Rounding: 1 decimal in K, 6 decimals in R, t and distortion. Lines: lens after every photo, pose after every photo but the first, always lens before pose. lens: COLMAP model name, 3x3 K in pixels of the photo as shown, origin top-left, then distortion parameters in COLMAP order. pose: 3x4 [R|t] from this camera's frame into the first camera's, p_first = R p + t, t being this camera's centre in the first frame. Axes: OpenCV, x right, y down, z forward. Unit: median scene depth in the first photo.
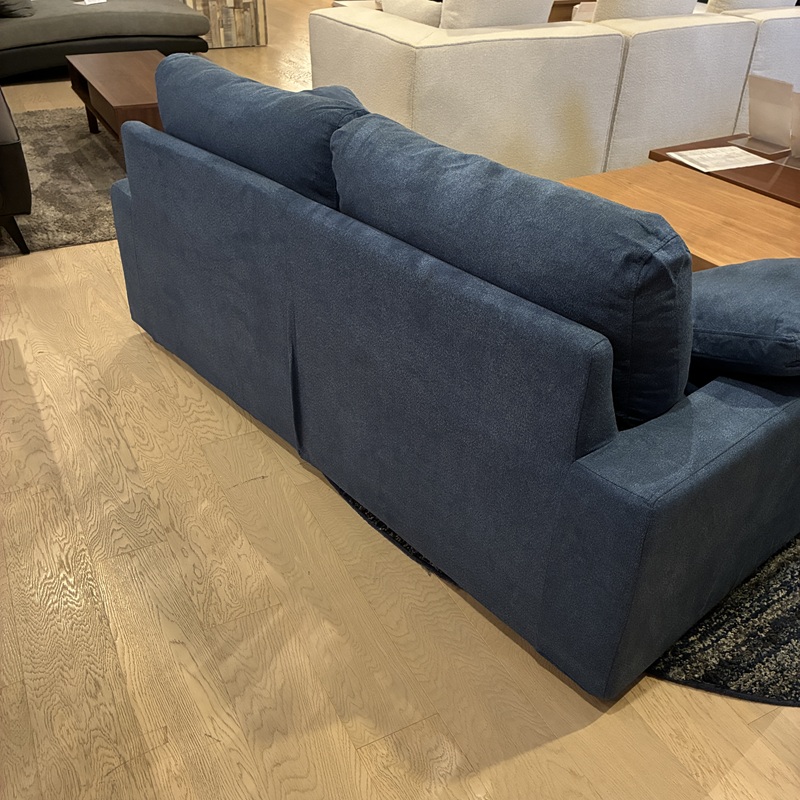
lens RADIAL K [[810.0, 0, 388.6], [0, 810.0, 400.0], [0, 0, 1]] dist [0.022027, -0.001620]
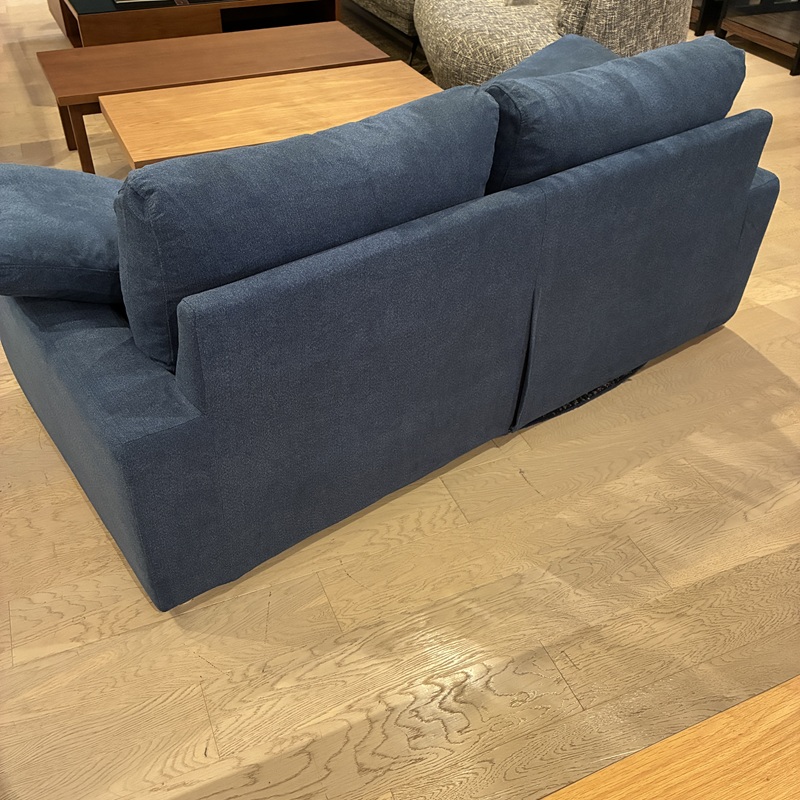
lens RADIAL K [[810.0, 0, 388.6], [0, 810.0, 400.0], [0, 0, 1]] dist [0.022027, -0.001620]
pose [[0.068960, -0.649045, 0.757618, -0.903610], [0.520550, 0.671256, 0.527677, -0.601334], [-0.851042, 0.357990, 0.384150, 0.759553]]
